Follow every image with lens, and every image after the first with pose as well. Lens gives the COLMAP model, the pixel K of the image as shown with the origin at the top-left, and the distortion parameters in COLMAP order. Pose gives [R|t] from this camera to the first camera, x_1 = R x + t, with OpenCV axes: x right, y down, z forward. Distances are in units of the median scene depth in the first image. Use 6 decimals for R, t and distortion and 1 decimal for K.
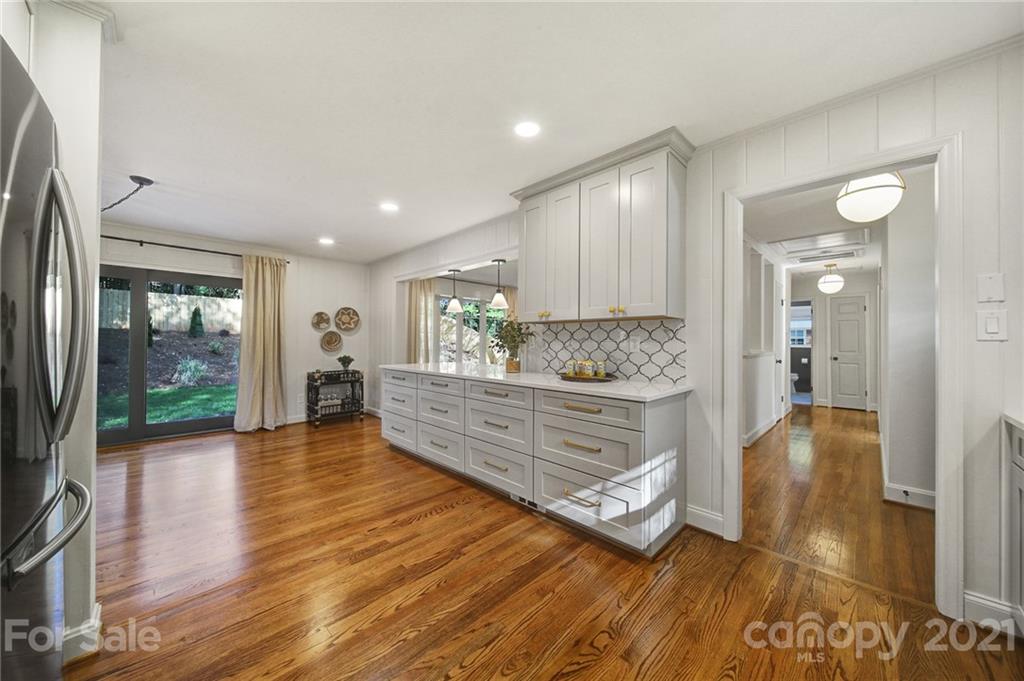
lens RADIAL K [[359.0, 0, 512.3], [0, 359.0, 339.6], [0, 0, 1]] dist [0.001772, -0.000624]
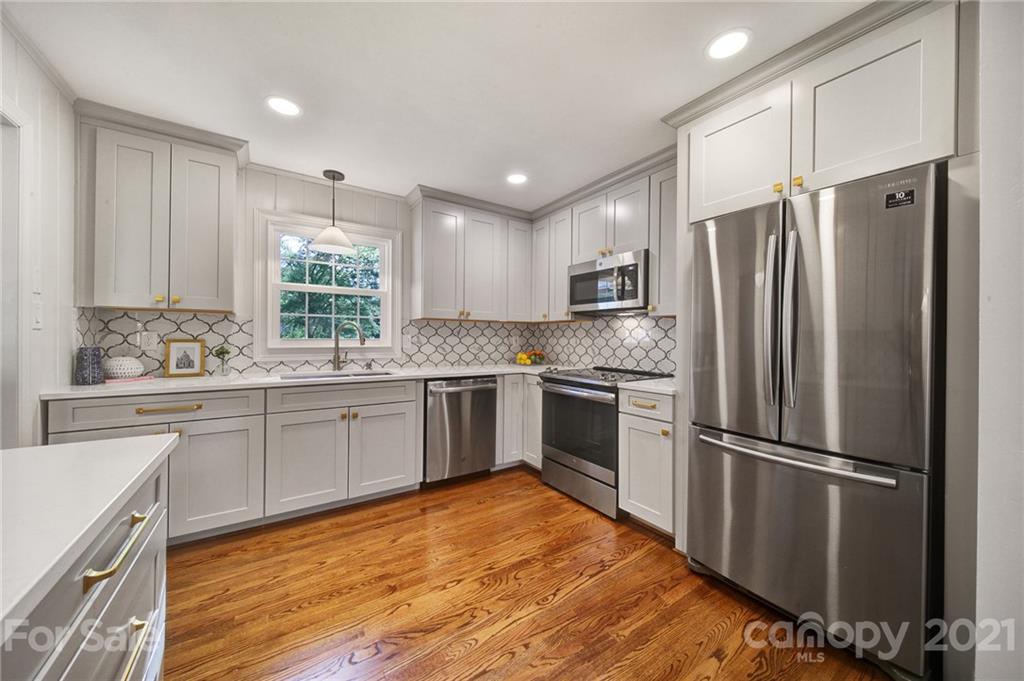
lens RADIAL K [[359.0, 0, 512.1], [0, 359.0, 336.2], [0, 0, 1]] dist [0.001772, -0.000624]
pose [[-0.981281, -0.016180, 0.191902, -0.138493], [-0.017646, 0.999827, -0.005932, 0.002754], [-0.191773, -0.009207, -0.981396, 0.871150]]
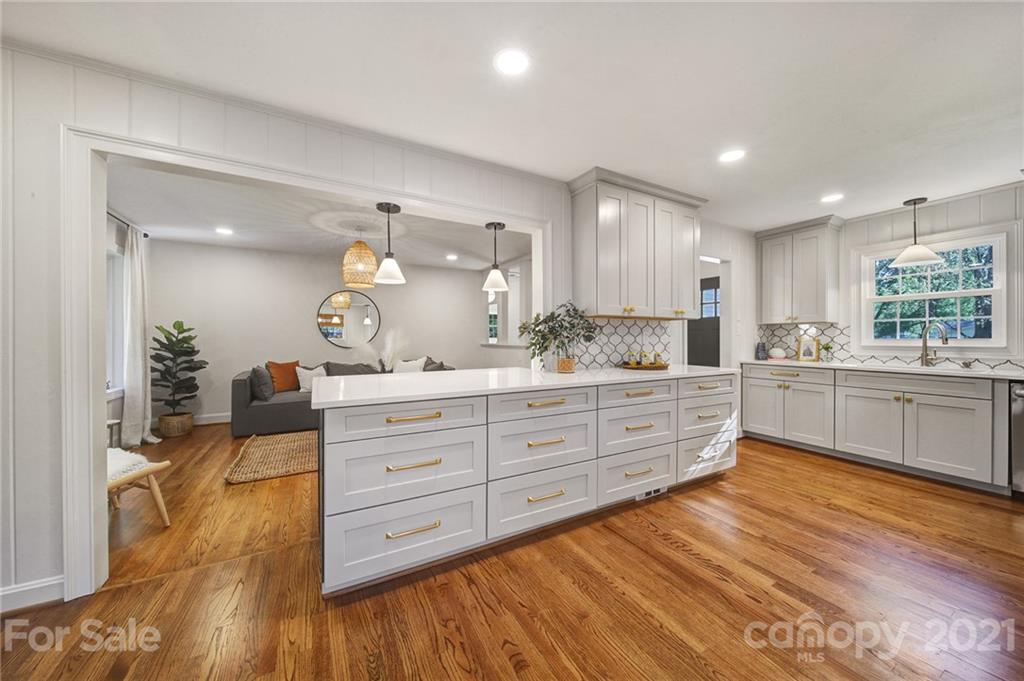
lens RADIAL K [[359.0, 0, 514.7], [0, 359.0, 339.2], [0, 0, 1]] dist [0.001772, -0.000624]
pose [[0.270654, -0.010973, 0.962614, -0.886898], [-0.002093, 0.999926, 0.011986, 0.002881], [-0.962674, -0.005259, 0.270611, 0.935299]]
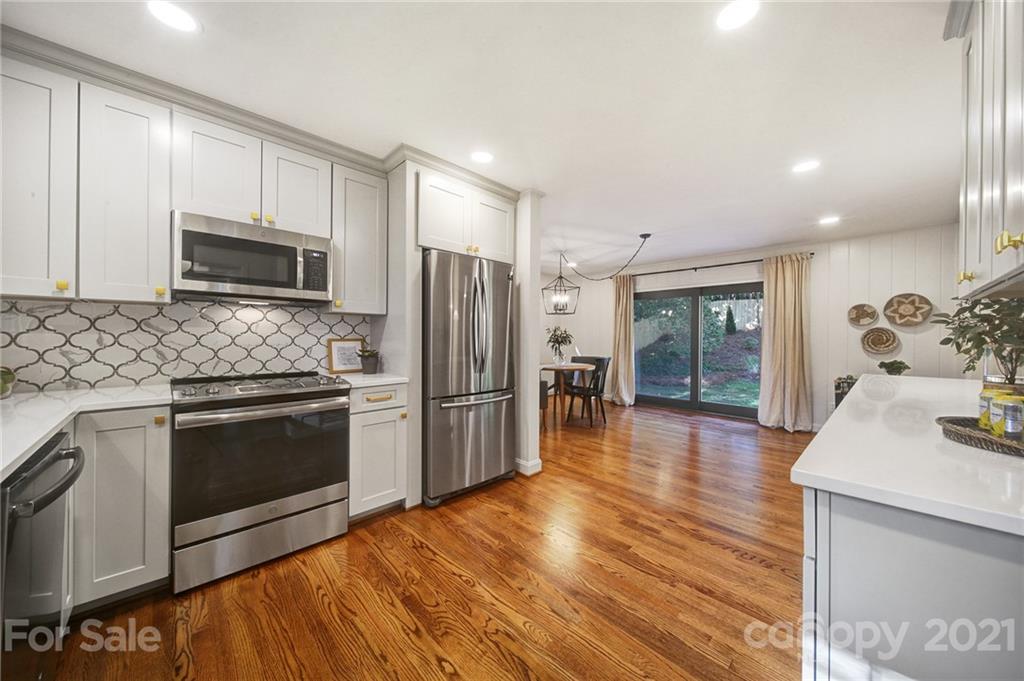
lens RADIAL K [[359.0, 0, 511.6], [0, 359.0, 338.3], [0, 0, 1]] dist [0.001772, -0.000624]
pose [[-0.018161, -0.002870, -0.999831, 0.481004], [-0.003129, 0.999991, -0.002814, 0.006224], [0.999830, 0.003078, -0.018169, 0.411307]]
